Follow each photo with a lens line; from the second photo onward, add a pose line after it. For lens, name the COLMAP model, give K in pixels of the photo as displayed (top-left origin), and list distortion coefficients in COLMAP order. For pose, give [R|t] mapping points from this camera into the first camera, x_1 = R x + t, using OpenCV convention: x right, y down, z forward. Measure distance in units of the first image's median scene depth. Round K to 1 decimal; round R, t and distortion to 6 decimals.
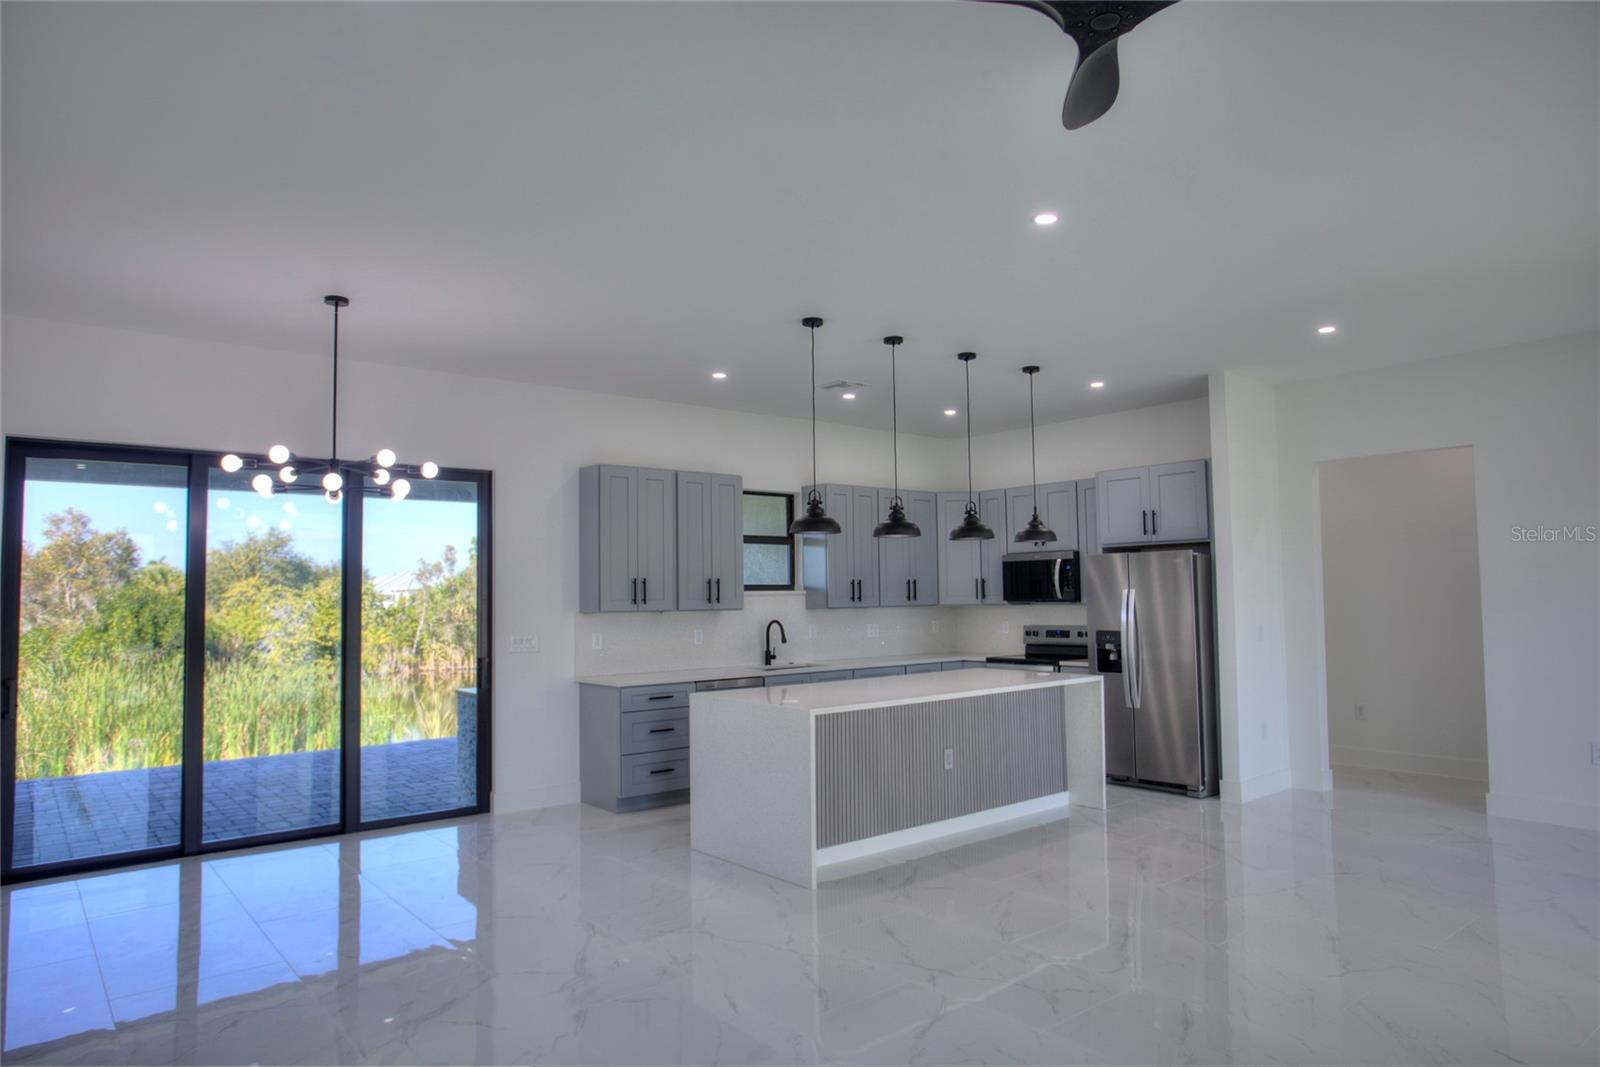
lens RADIAL K [[991.7, 0, 791.1], [0, 991.7, 538.6], [0, 0, 1]] dist [-0.056191, 0.046779]
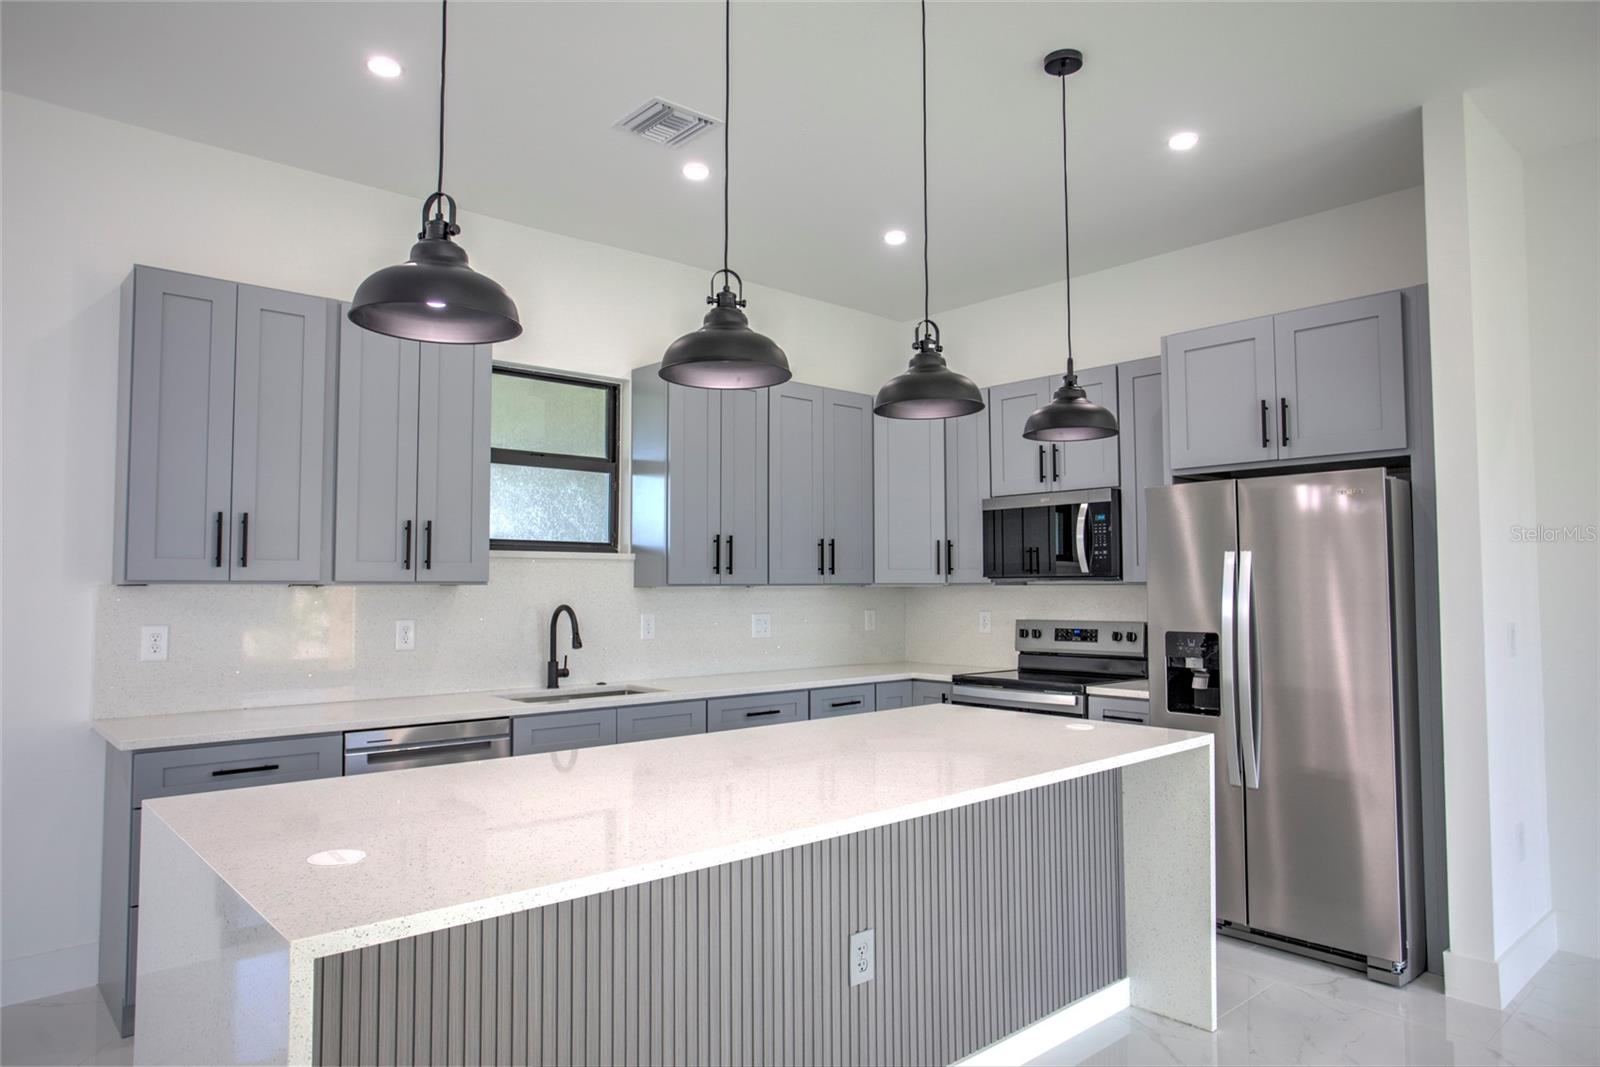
lens RADIAL K [[1000.0, 0, 800.0], [0, 1000.0, 533.5], [0, 0, 1]] dist [-0.016730, 0.001077]
pose [[0.998750, 0.013961, 0.047985, 0.085351], [-0.014183, 0.999890, 0.004281, 0.039416], [-0.047920, -0.004956, 0.998839, 0.455273]]
